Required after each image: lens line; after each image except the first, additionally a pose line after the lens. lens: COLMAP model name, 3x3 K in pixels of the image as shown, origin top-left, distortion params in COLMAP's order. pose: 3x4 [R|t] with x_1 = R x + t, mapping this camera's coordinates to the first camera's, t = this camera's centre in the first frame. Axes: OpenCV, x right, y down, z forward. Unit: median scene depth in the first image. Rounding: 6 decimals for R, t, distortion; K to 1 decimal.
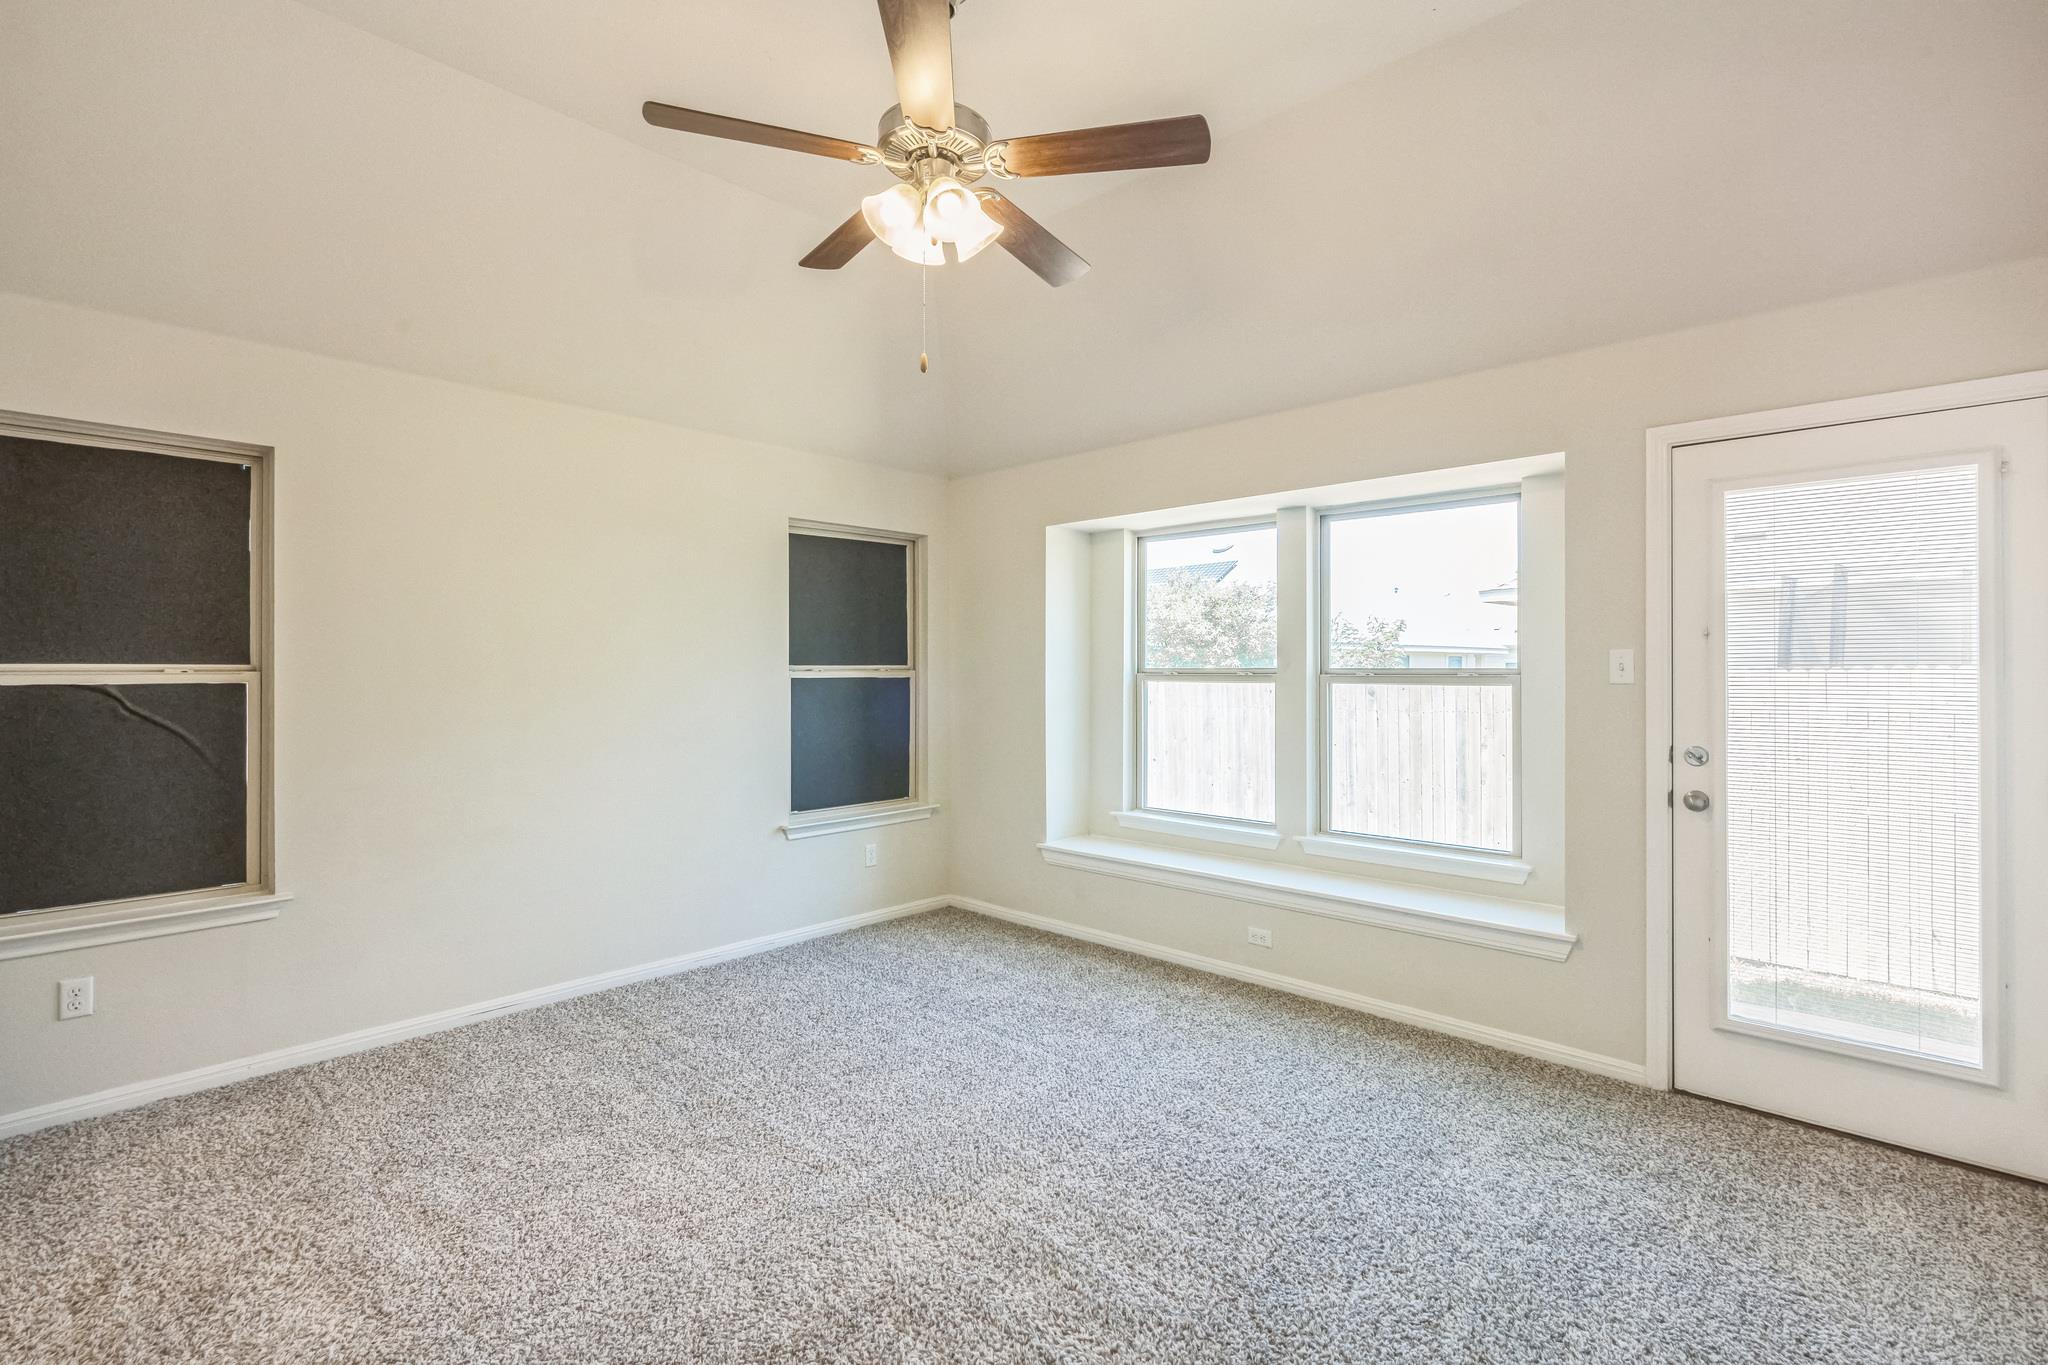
lens RADIAL K [[930.3, 0, 1018.2], [0, 930.3, 672.6], [0, 0, 1]] dist [-0.007497, 0.004199]
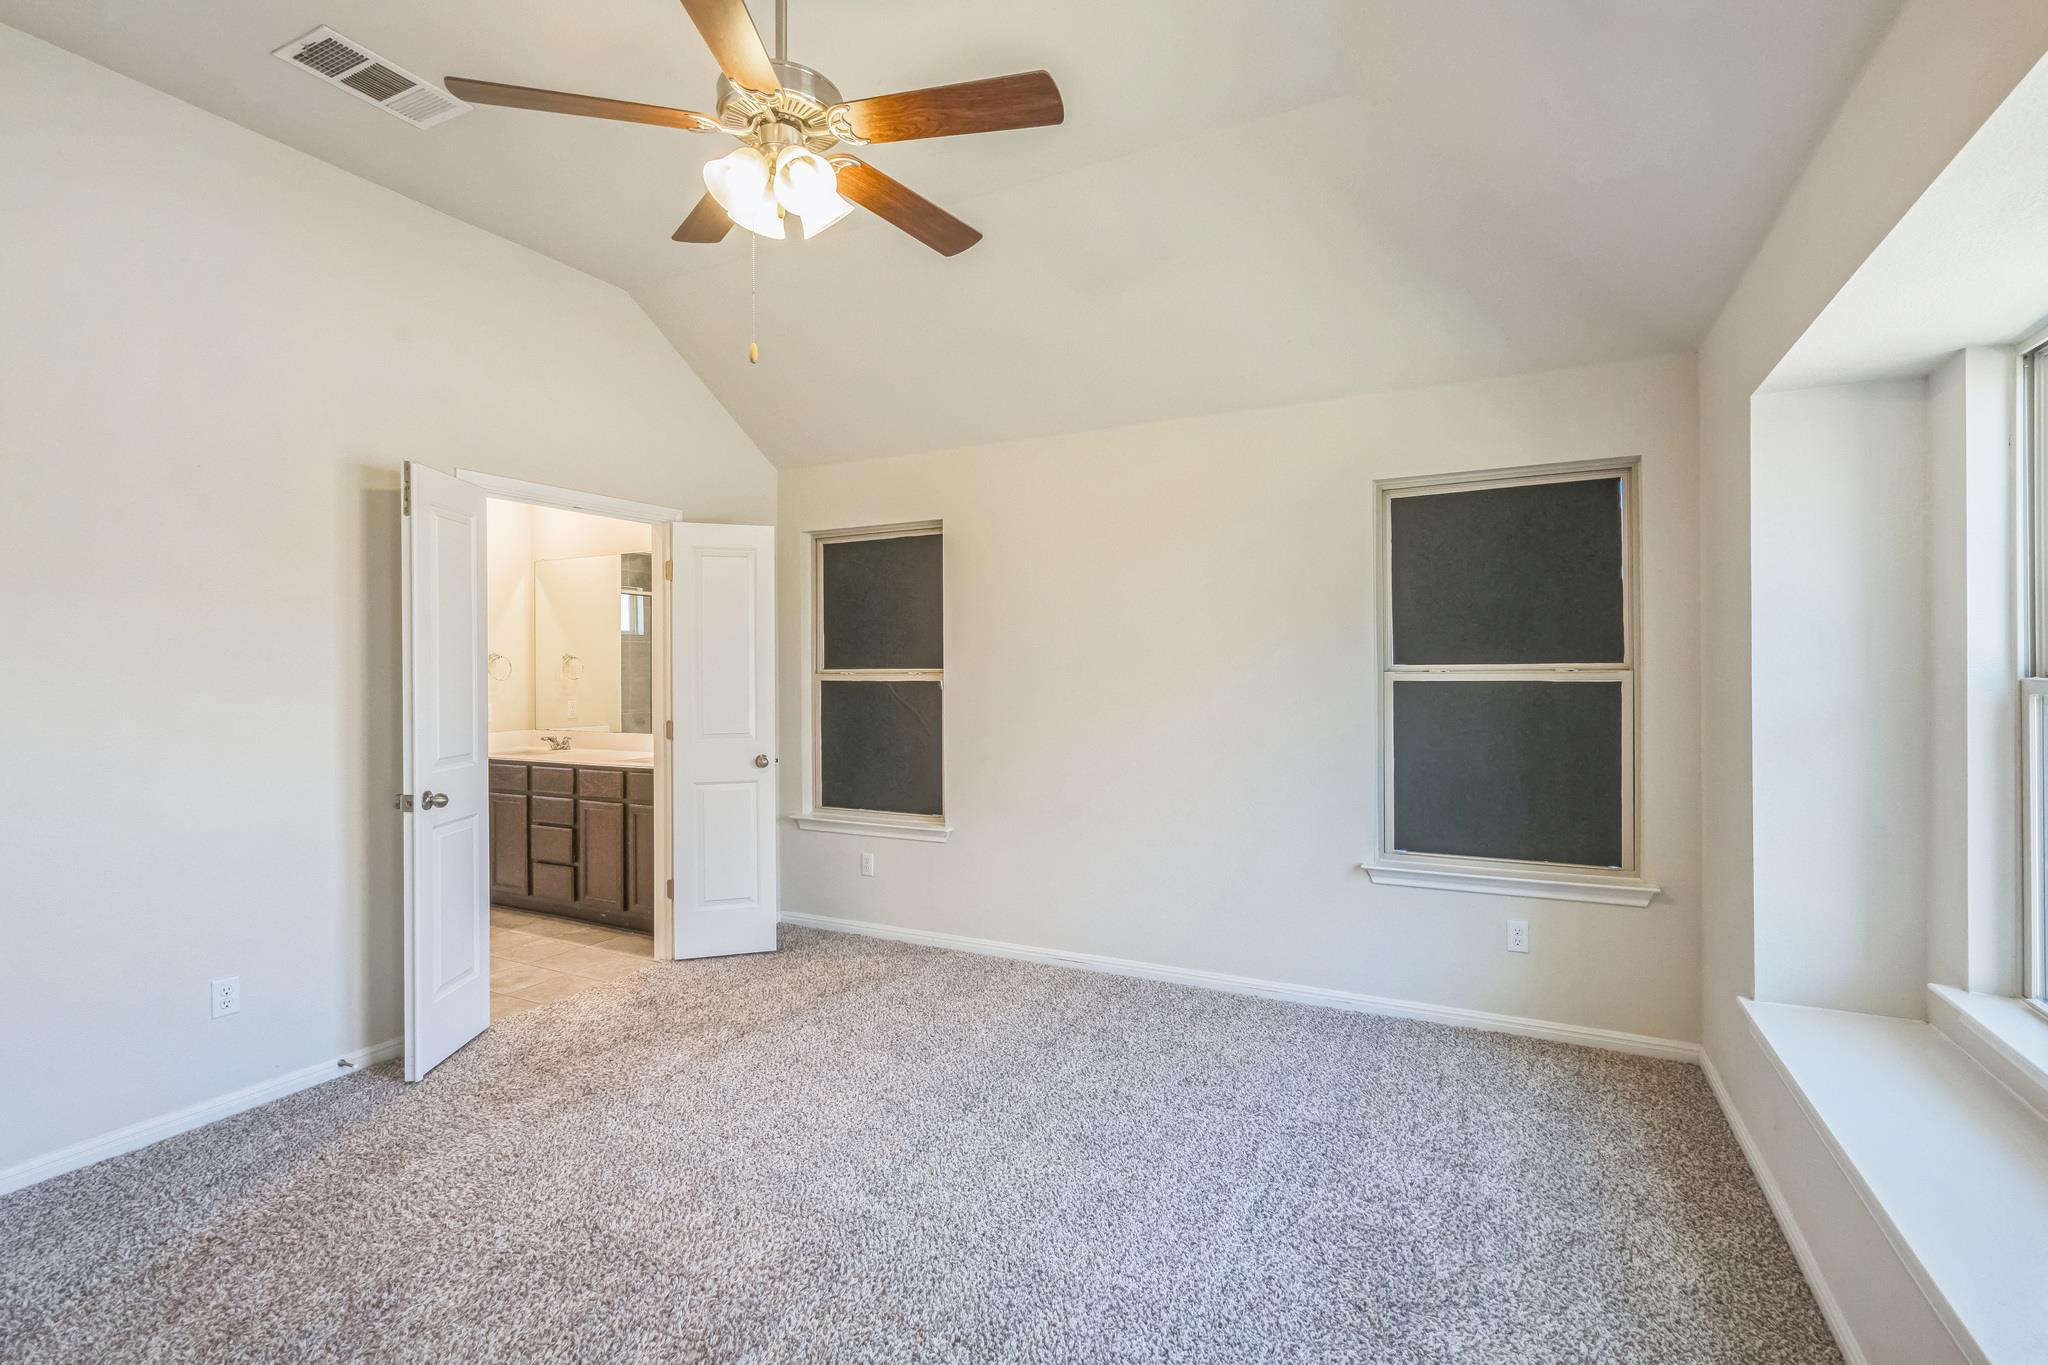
lens RADIAL K [[930.3, 0, 1029.8], [0, 930.3, 668.5], [0, 0, 1]] dist [-0.007497, 0.004199]
pose [[0.286294, -0.003577, -0.958135, 0.436944], [0.001331, 0.999994, -0.003336, -0.002194], [0.958141, -0.000320, 0.286297, 0.487293]]
